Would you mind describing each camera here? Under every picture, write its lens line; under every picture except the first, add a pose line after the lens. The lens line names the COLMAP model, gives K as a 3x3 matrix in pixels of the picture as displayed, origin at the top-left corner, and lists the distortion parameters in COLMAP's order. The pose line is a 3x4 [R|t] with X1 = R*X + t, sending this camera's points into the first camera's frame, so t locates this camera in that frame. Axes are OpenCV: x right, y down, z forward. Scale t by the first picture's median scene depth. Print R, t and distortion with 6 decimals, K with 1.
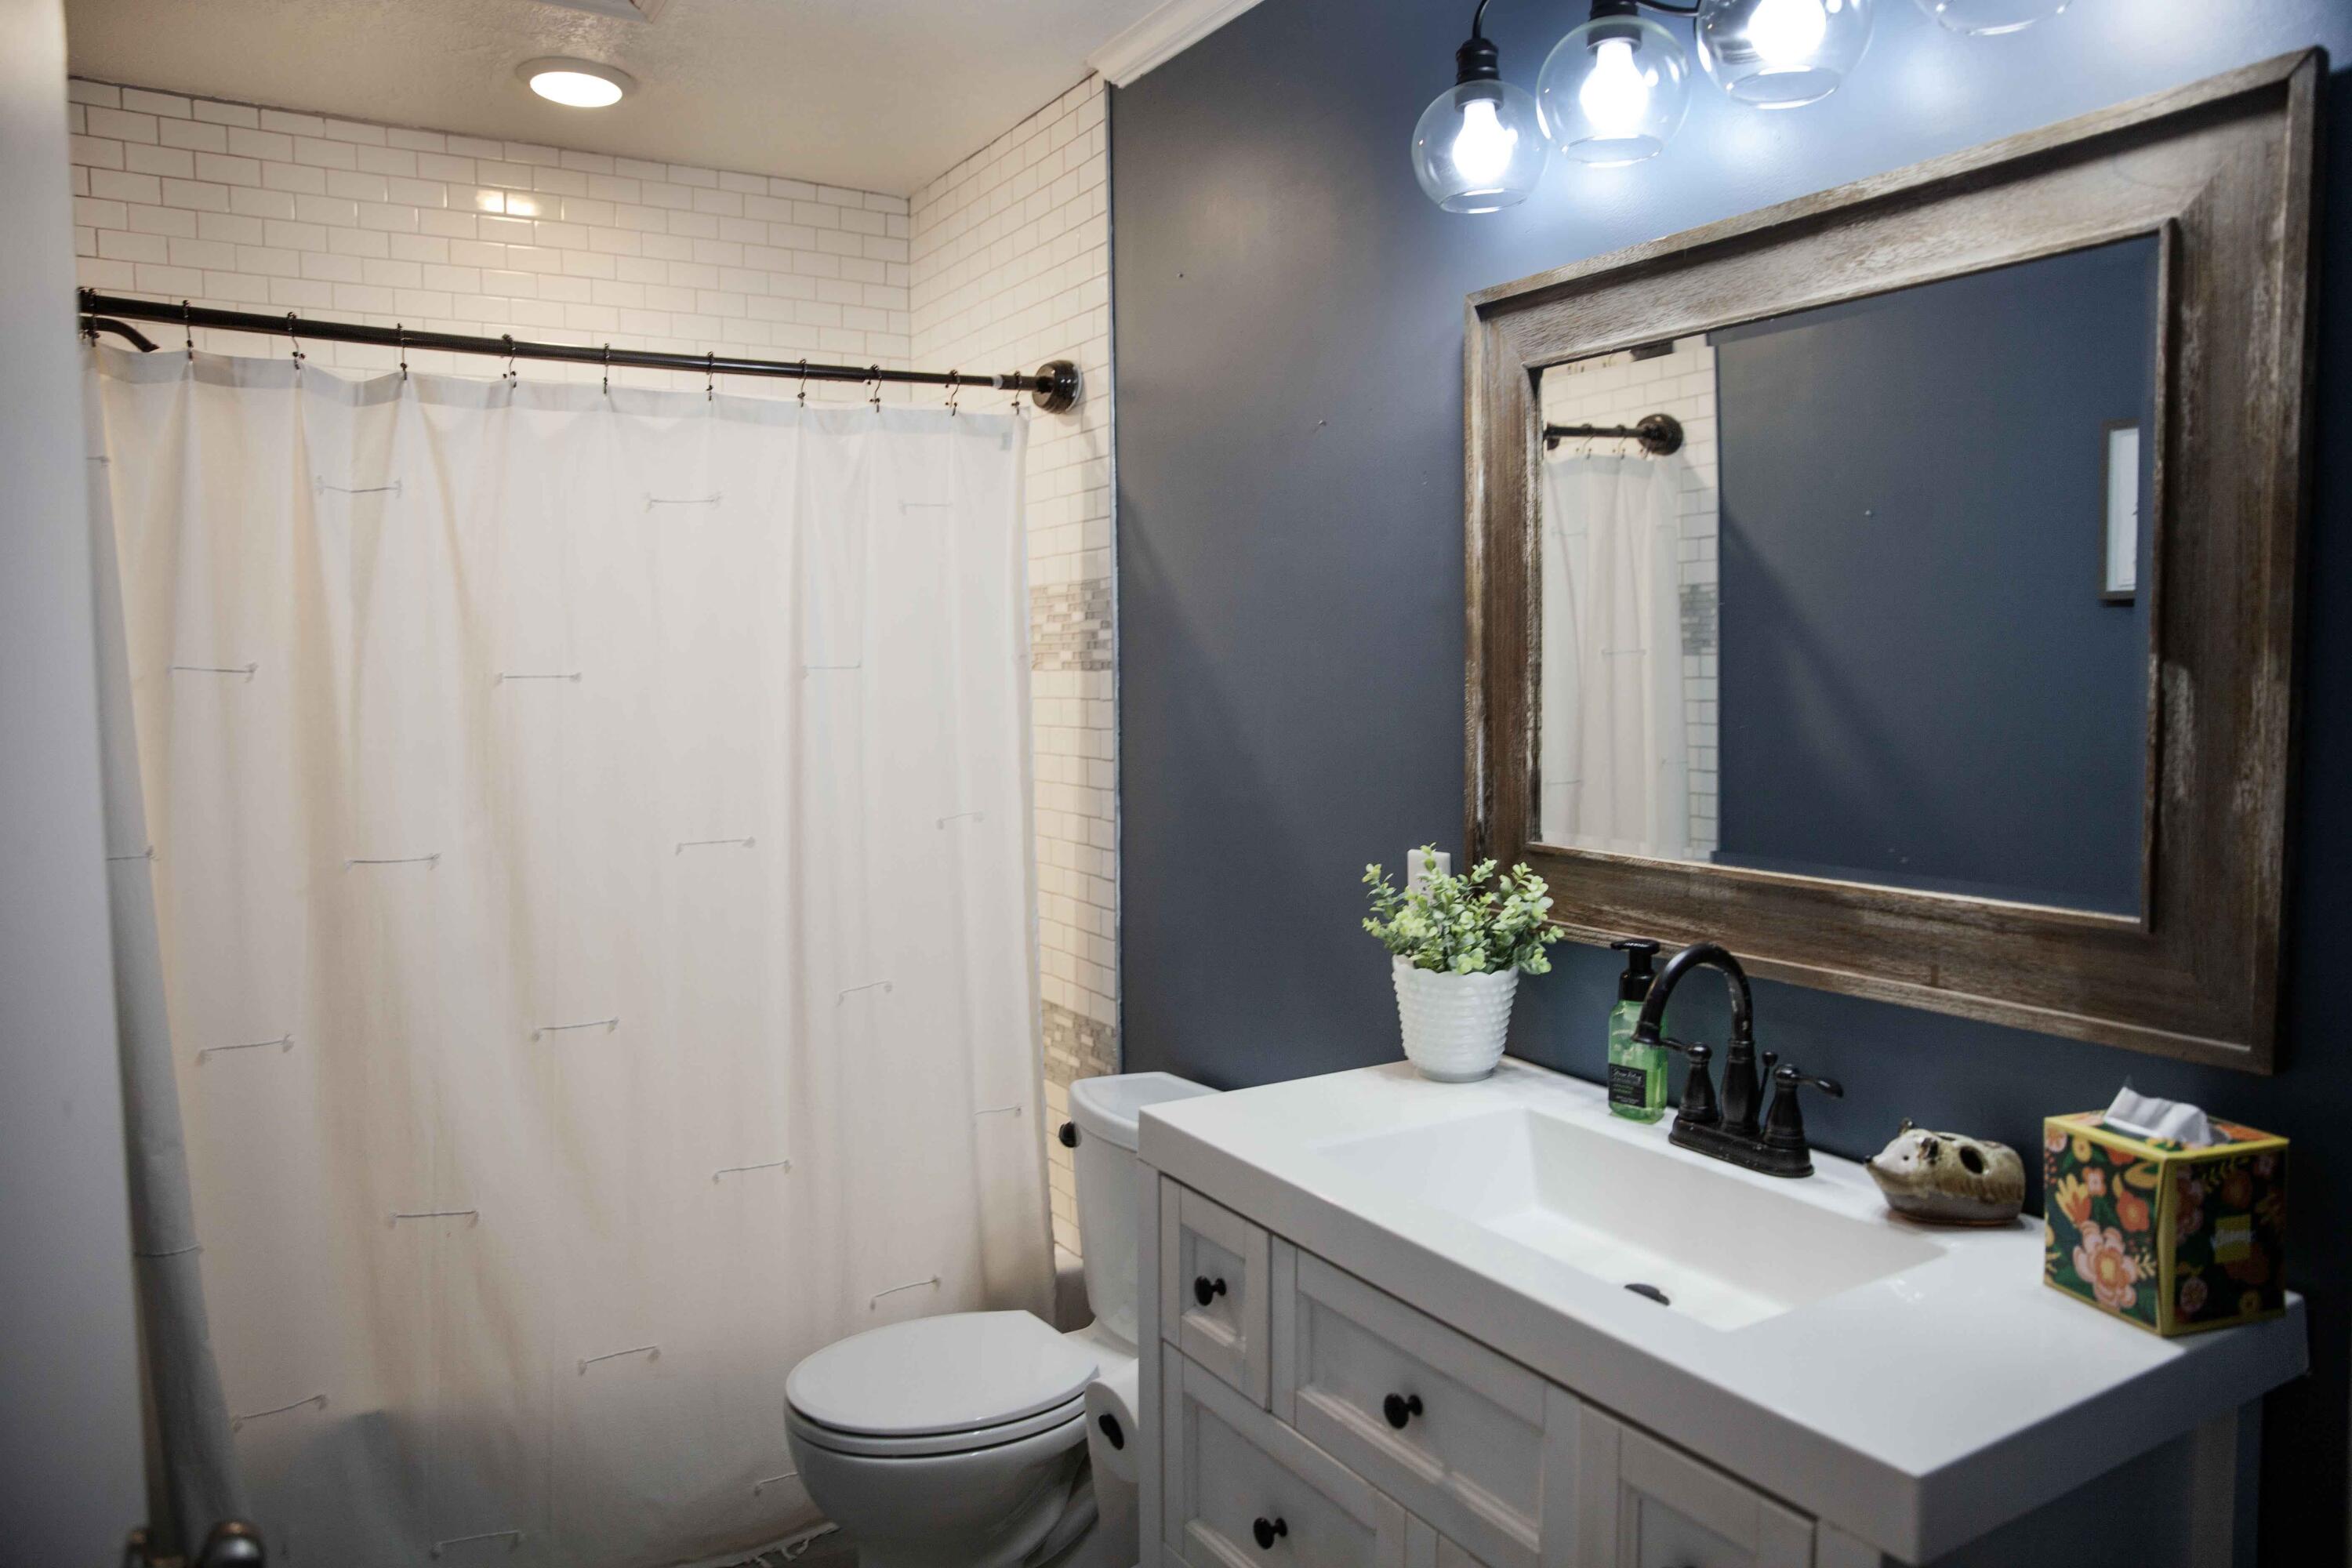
lens RADIAL K [[1623.8, 0, 1179.6], [0, 1623.8, 774.8], [0, 0, 1]] dist [-0.110634, 0.080481]
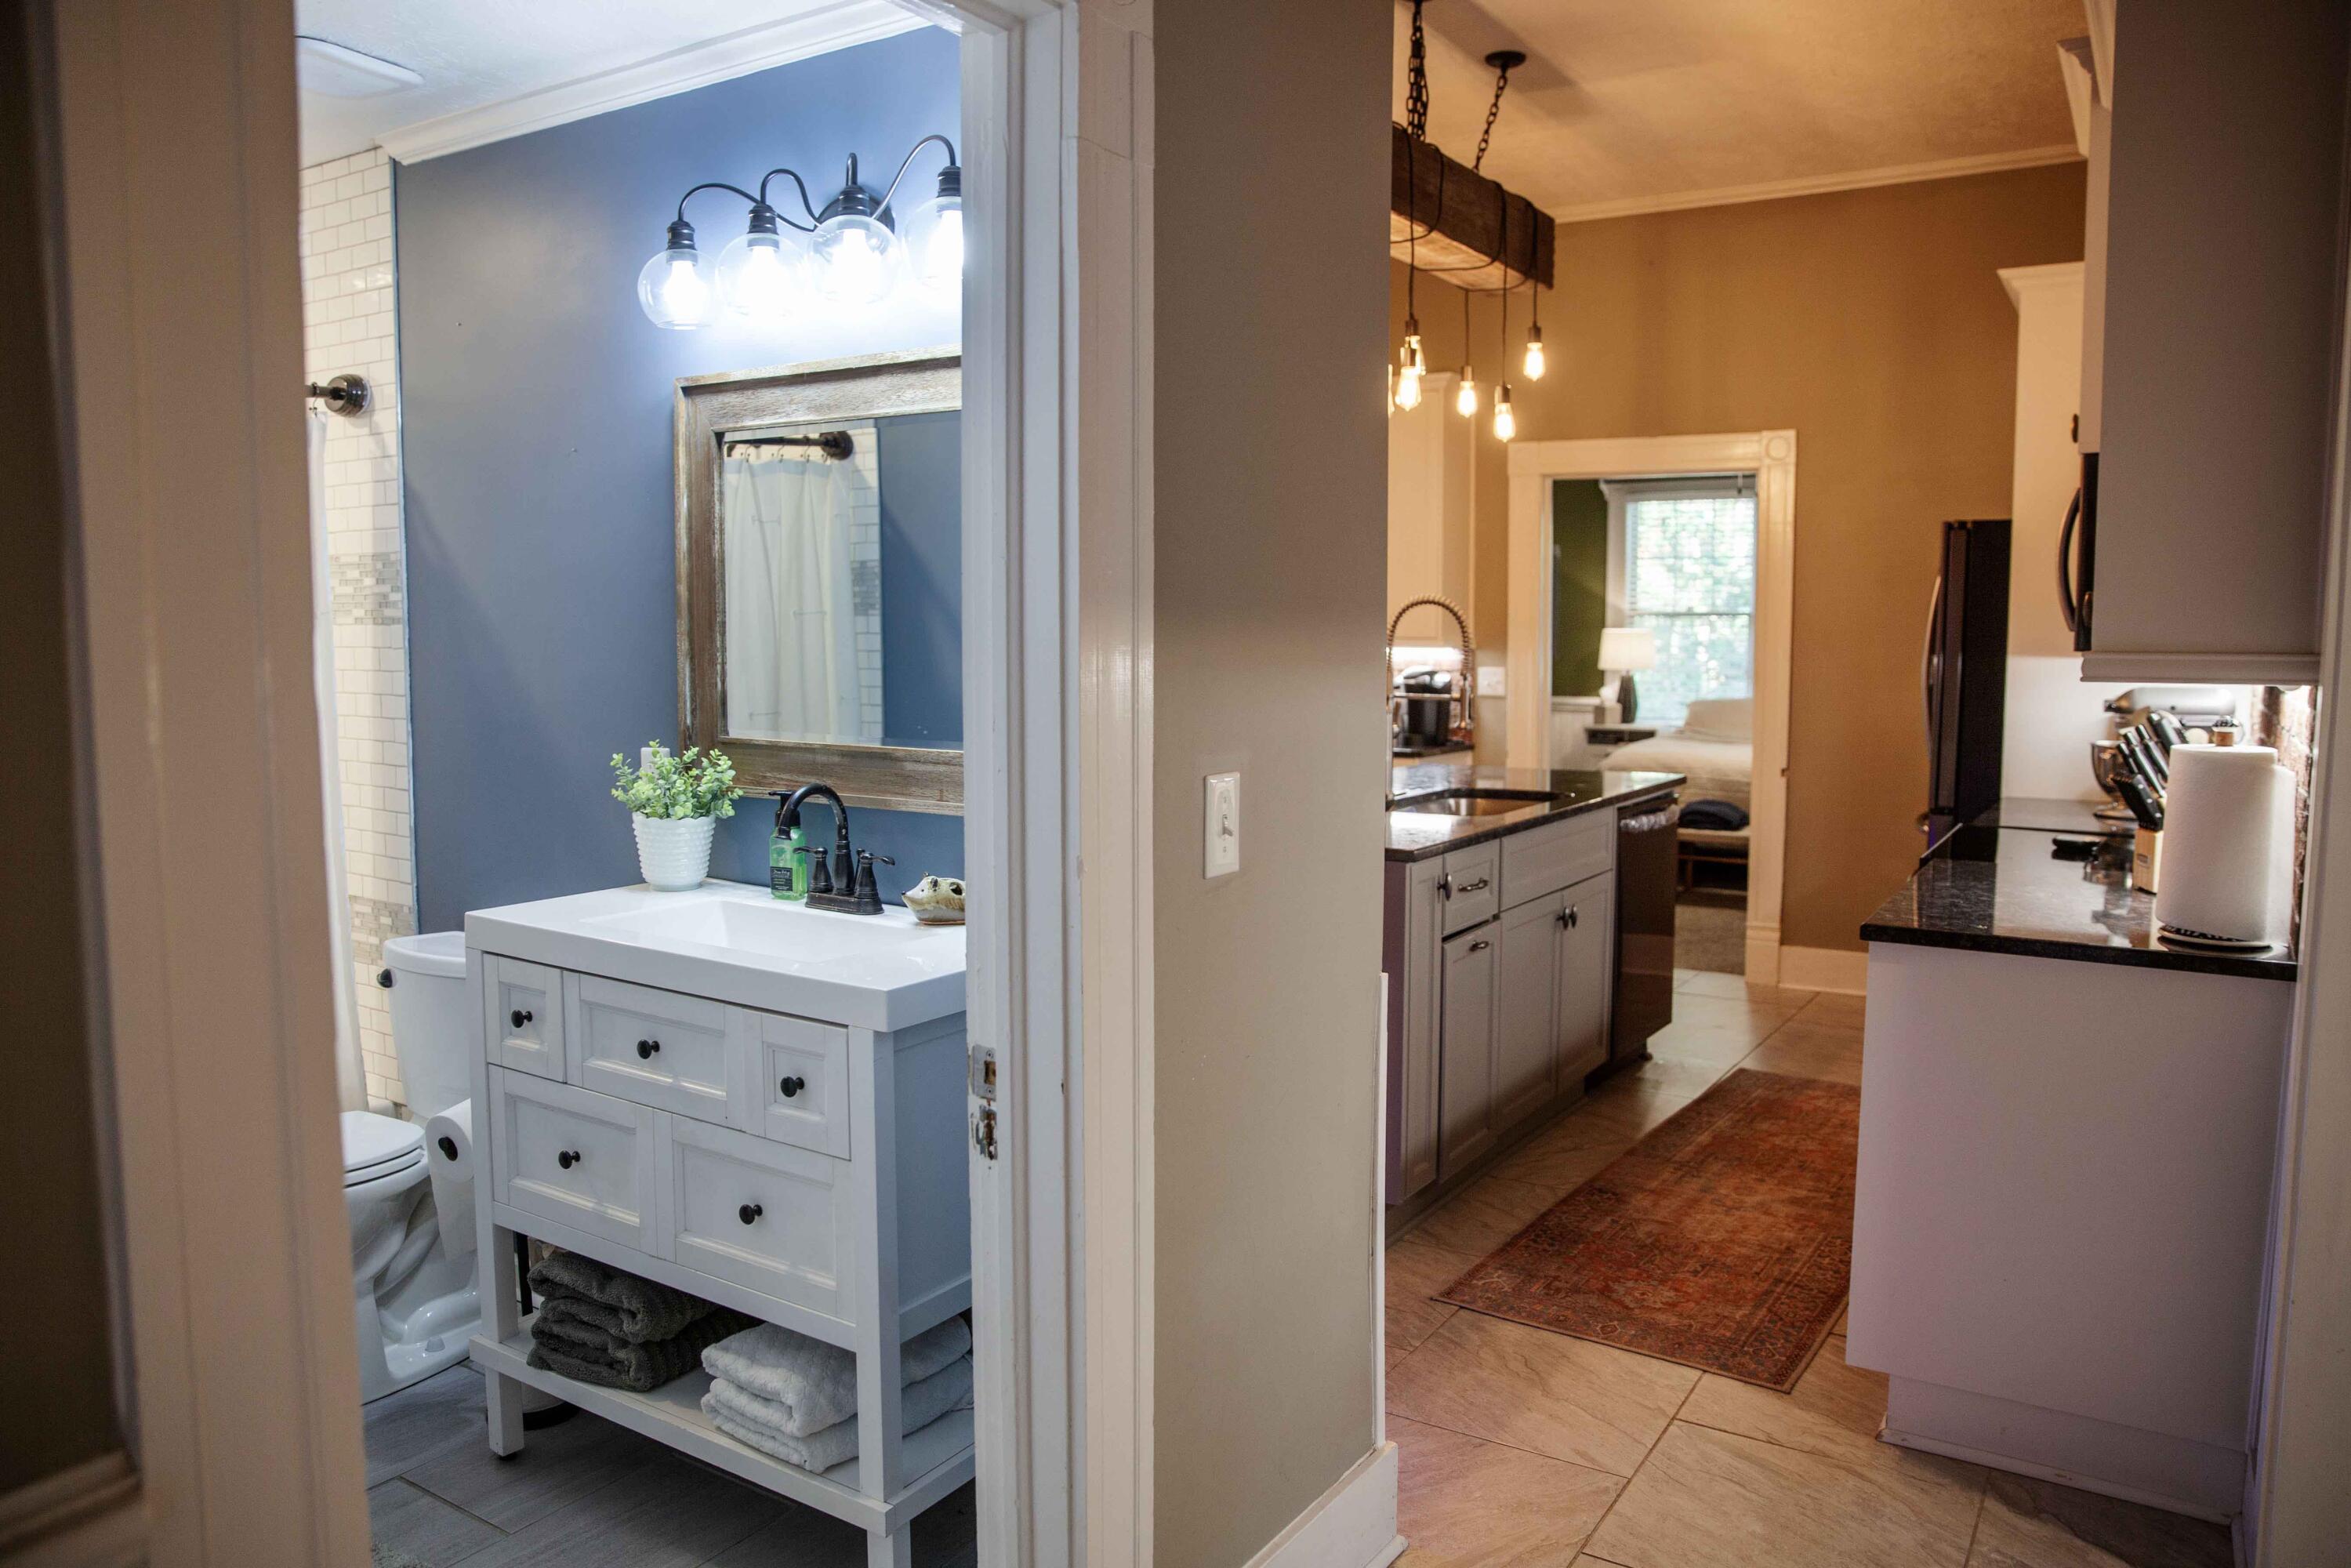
lens RADIAL K [[1623.1, 0, 1179.1], [0, 1623.1, 774.8], [0, 0, 1]] dist [-0.110634, 0.080481]
pose [[0.895964, -0.027987, 0.443244, -0.077002], [0.016563, 0.999424, 0.029623, 0.040402], [-0.443818, -0.019200, 0.895911, -0.593459]]
